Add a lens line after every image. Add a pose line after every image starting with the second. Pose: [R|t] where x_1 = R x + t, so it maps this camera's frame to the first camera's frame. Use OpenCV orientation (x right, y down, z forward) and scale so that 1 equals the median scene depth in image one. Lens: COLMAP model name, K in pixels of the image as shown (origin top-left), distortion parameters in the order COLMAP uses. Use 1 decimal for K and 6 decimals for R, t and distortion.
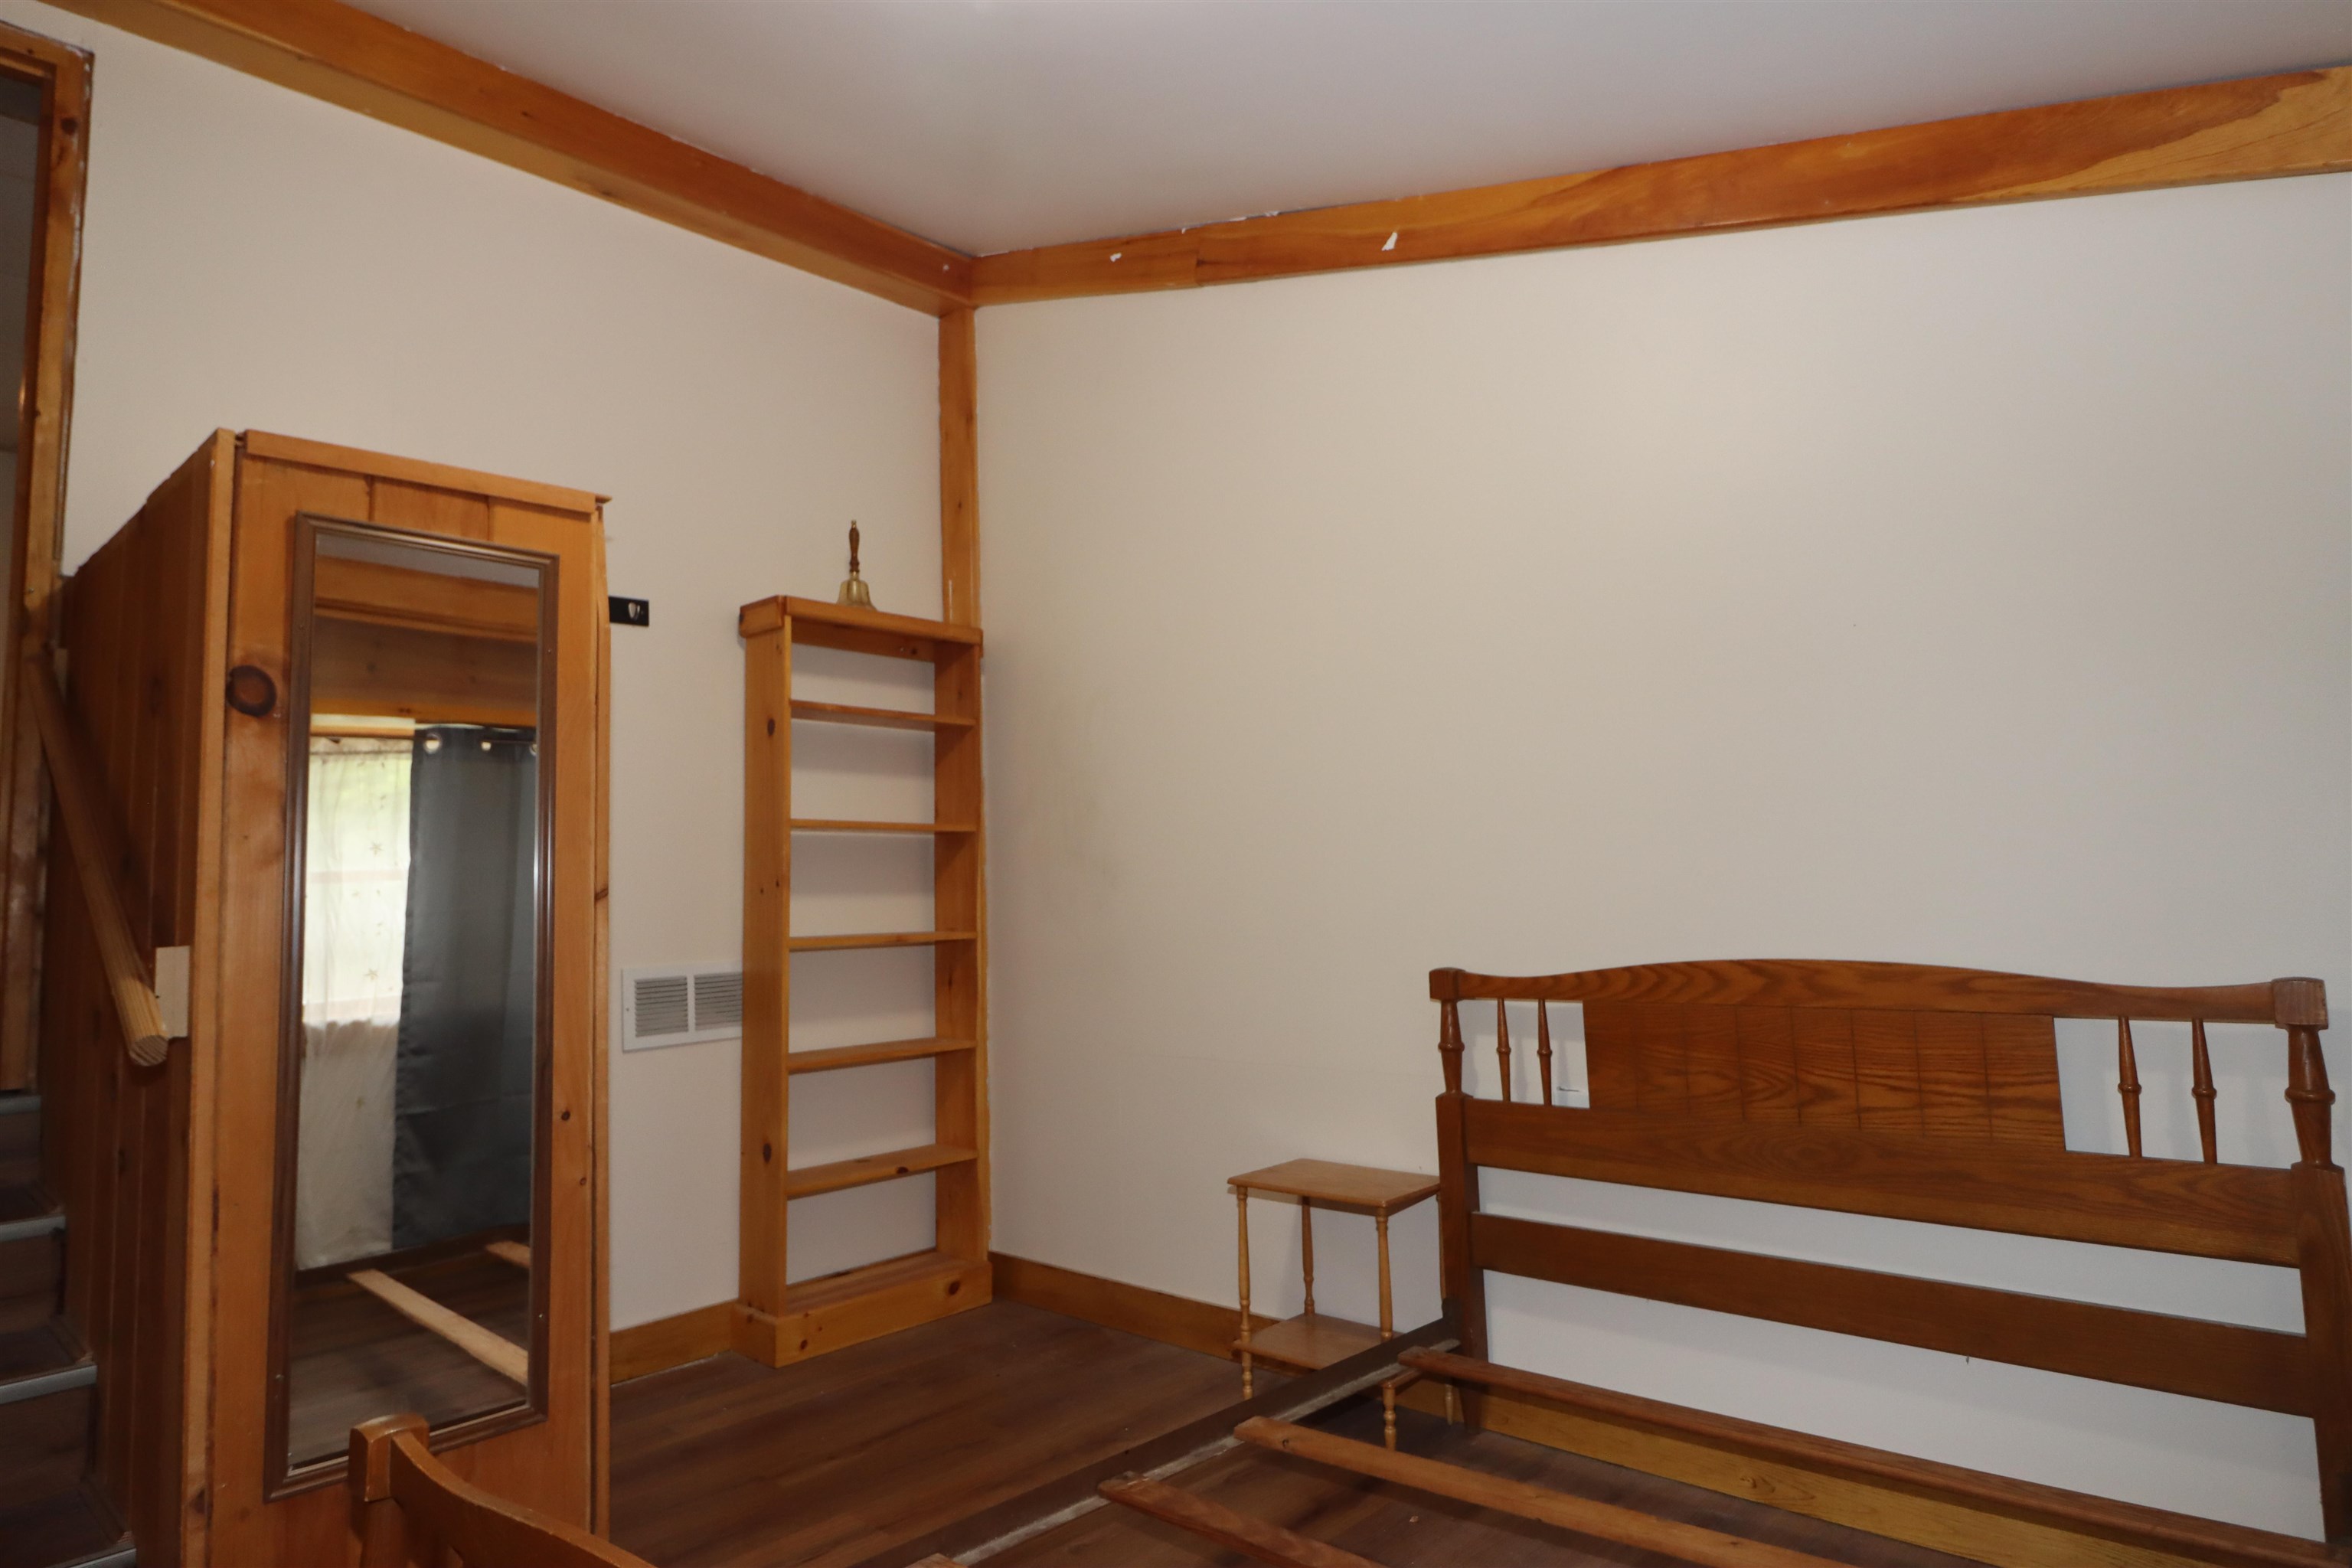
lens RADIAL K [[1334.4, 0, 1165.0], [0, 1334.4, 748.6], [0, 0, 1]] dist [0.007238, -0.013343]
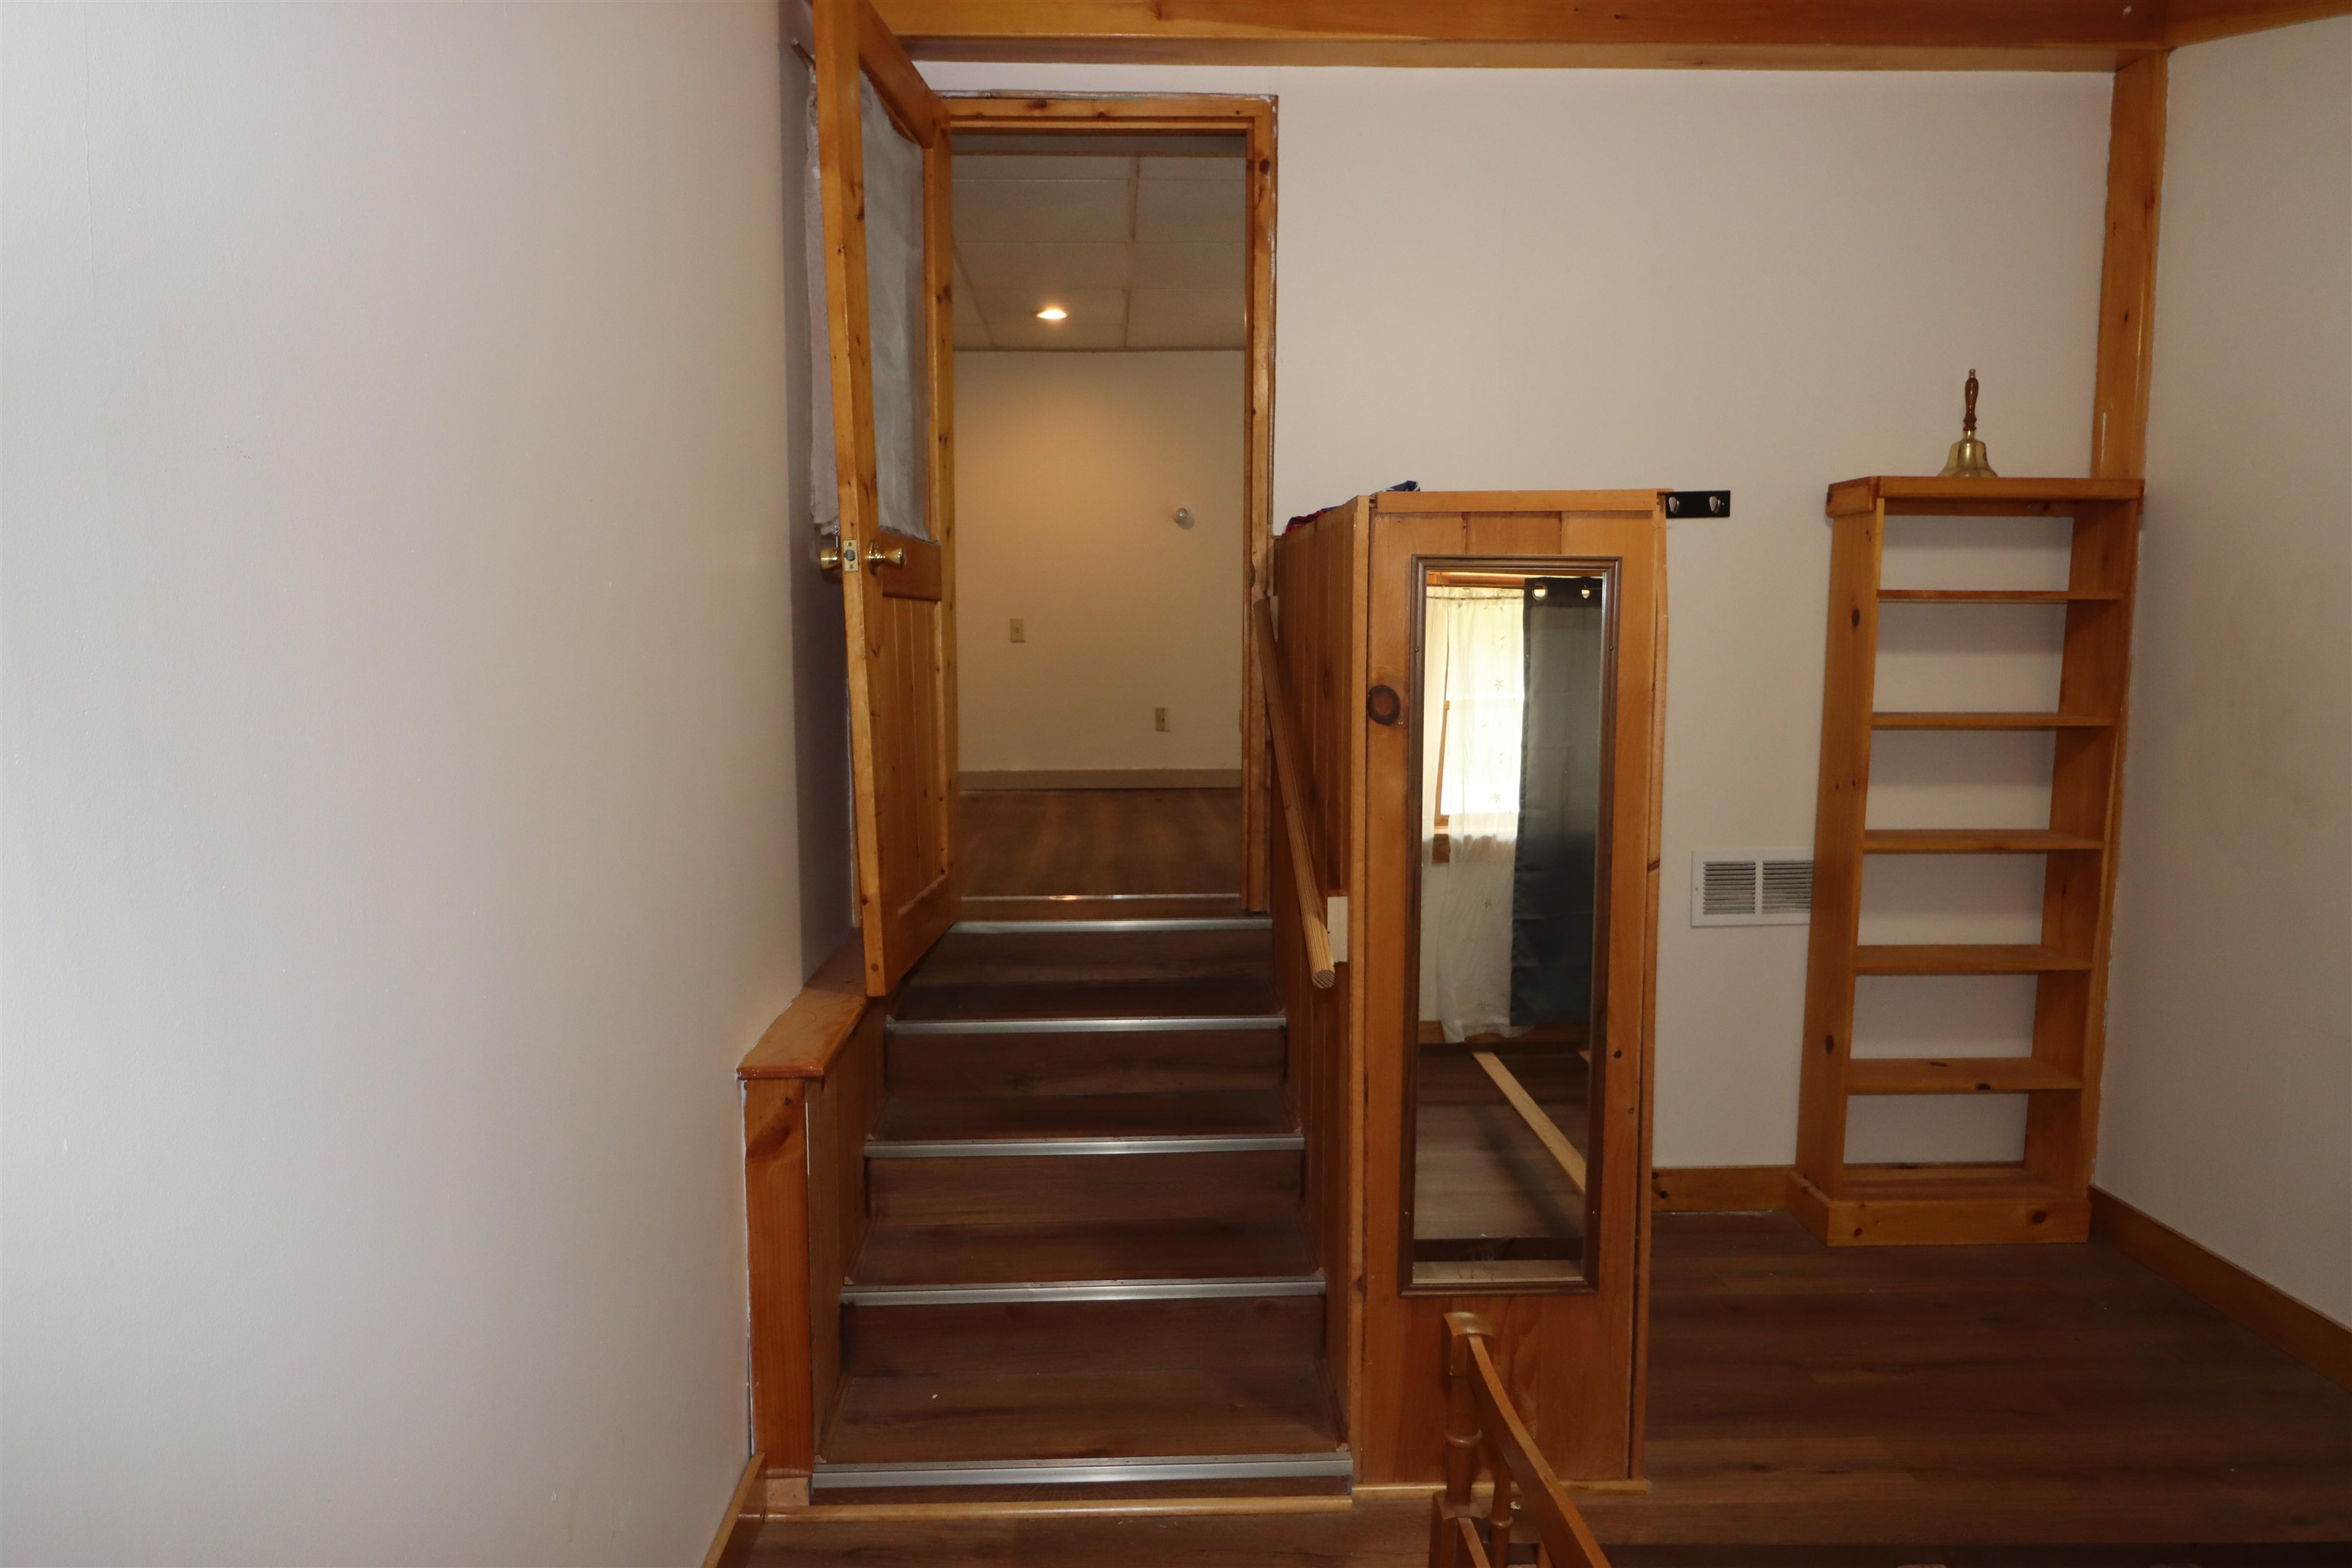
lens RADIAL K [[1334.4, 0, 1165.0], [0, 1334.4, 748.6], [0, 0, 1]] dist [0.007238, -0.013343]
pose [[0.705340, 0.098261, -0.702026, 0.034900], [0.048088, 0.981432, 0.185685, -0.125141], [0.707237, -0.164730, 0.687518, -0.016797]]
